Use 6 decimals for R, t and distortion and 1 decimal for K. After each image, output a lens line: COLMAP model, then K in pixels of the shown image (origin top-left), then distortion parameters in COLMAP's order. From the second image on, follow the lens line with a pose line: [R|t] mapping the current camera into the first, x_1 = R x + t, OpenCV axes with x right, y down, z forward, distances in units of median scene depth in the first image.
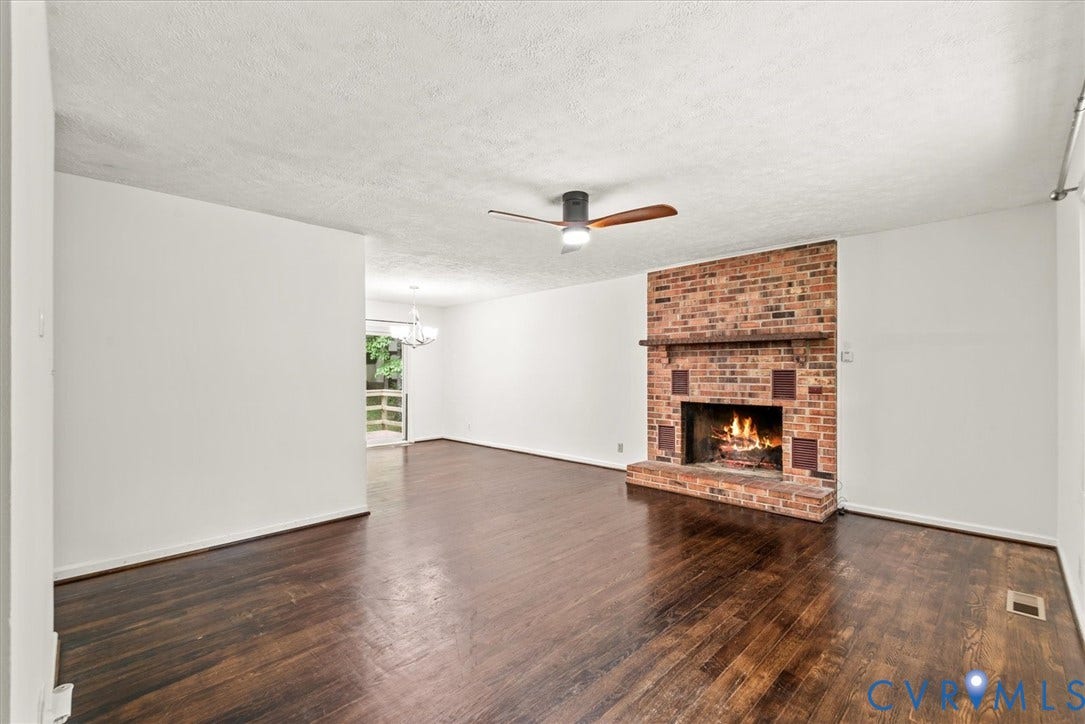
lens RADIAL K [[466.3, 0, 527.5], [0, 466.3, 373.0], [0, 0, 1]] dist [0.020330, -0.006195]
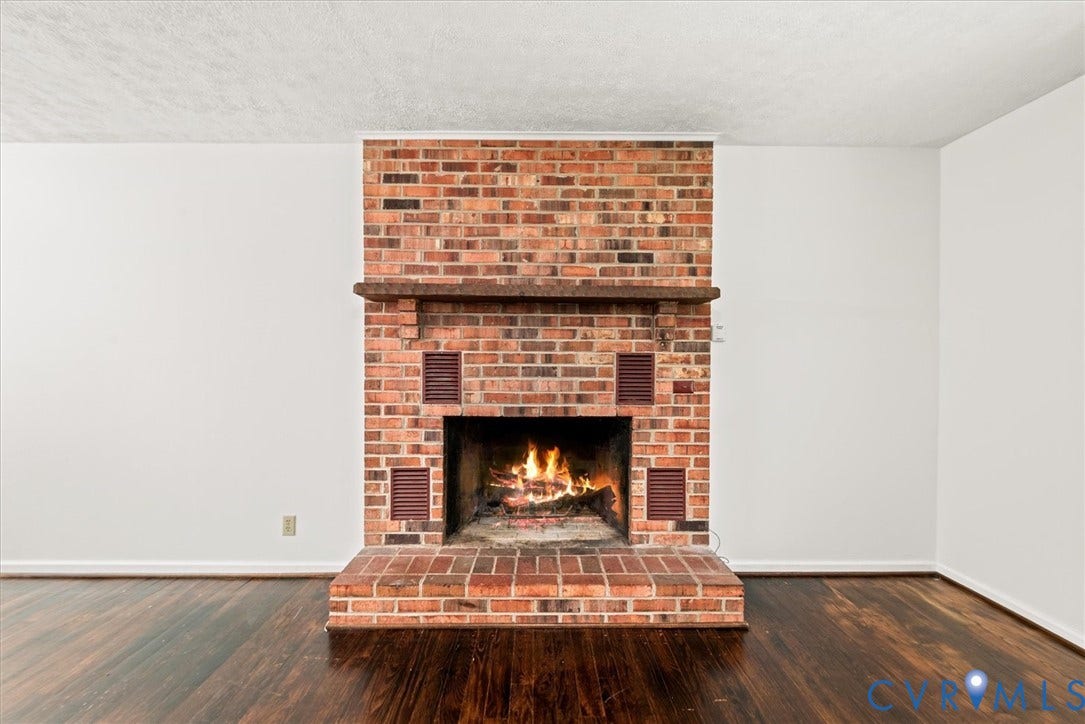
lens RADIAL K [[466.3, 0, 541.7], [0, 466.3, 362.5], [0, 0, 1]] dist [0.020330, -0.006195]
pose [[0.680410, -0.005223, 0.732813, 0.042684], [-0.001448, 0.999963, 0.008472, -0.000056], [-0.732830, -0.006826, 0.680377, 0.637662]]
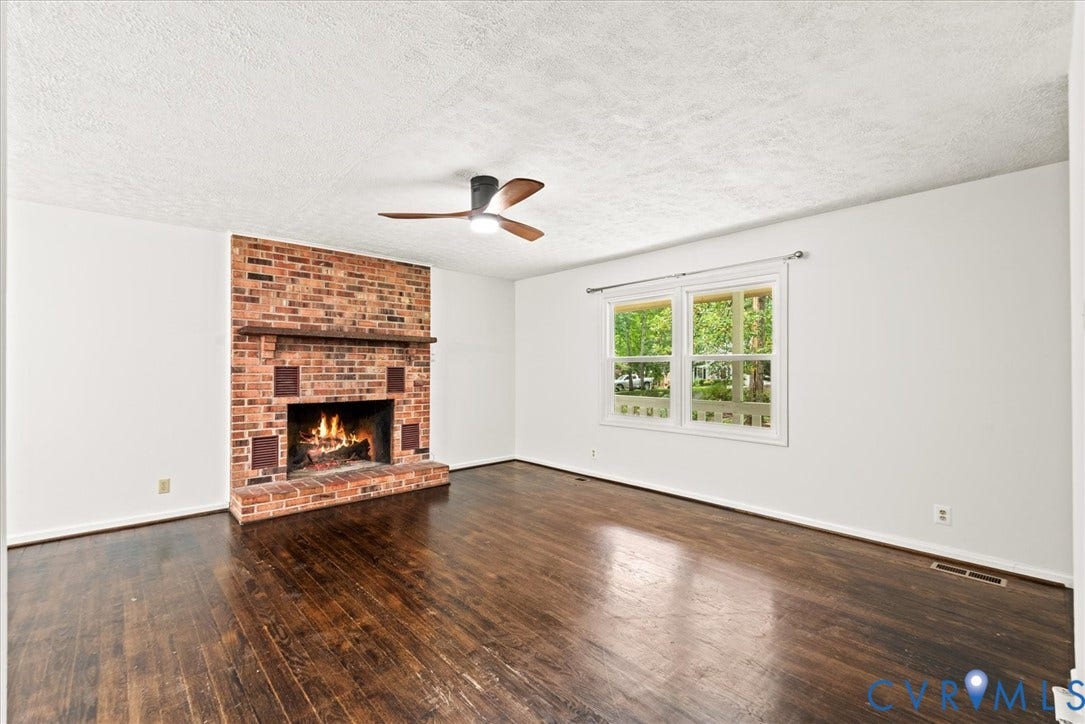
lens RADIAL K [[466.3, 0, 540.1], [0, 466.3, 366.7], [0, 0, 1]] dist [0.020330, -0.006195]
pose [[0.022953, 0.005341, 0.999722, -0.539640], [0.002552, 0.999982, -0.005401, -0.000380], [-0.999733, 0.002675, 0.022939, 0.571680]]
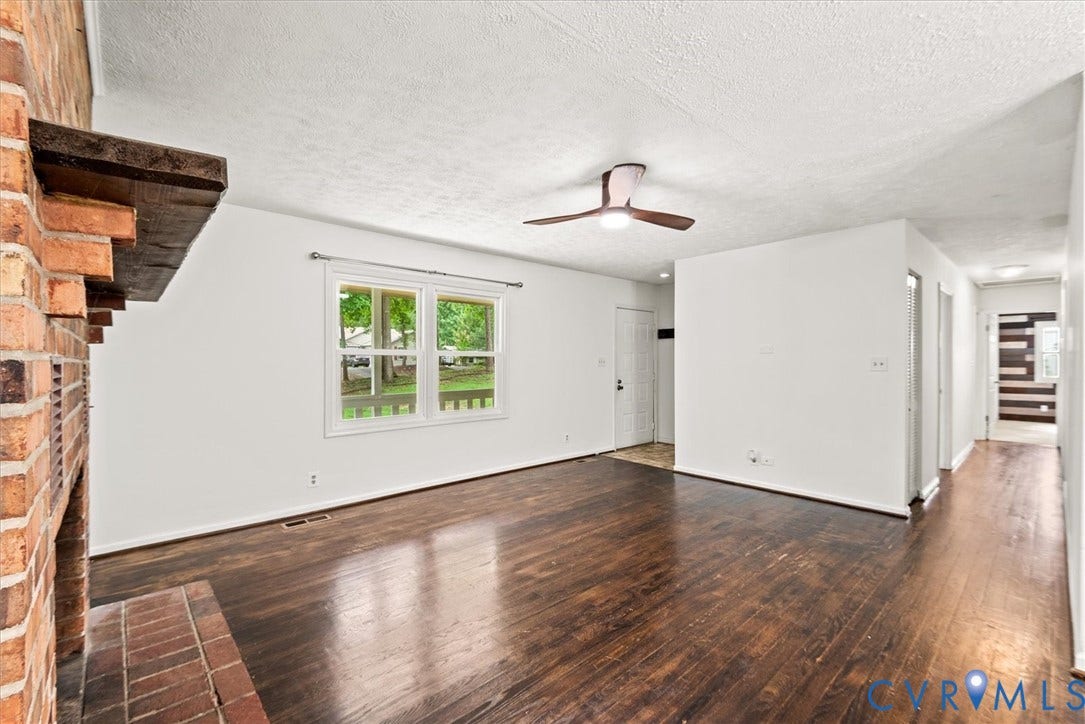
lens RADIAL K [[466.3, 0, 541.1], [0, 466.3, 365.6], [0, 0, 1]] dist [0.020330, -0.006195]
pose [[-0.999685, 0.000611, 0.025074, 0.147038], [0.000992, 0.999884, 0.015191, -0.009984], [-0.025062, 0.015211, -0.999570, 1.263210]]
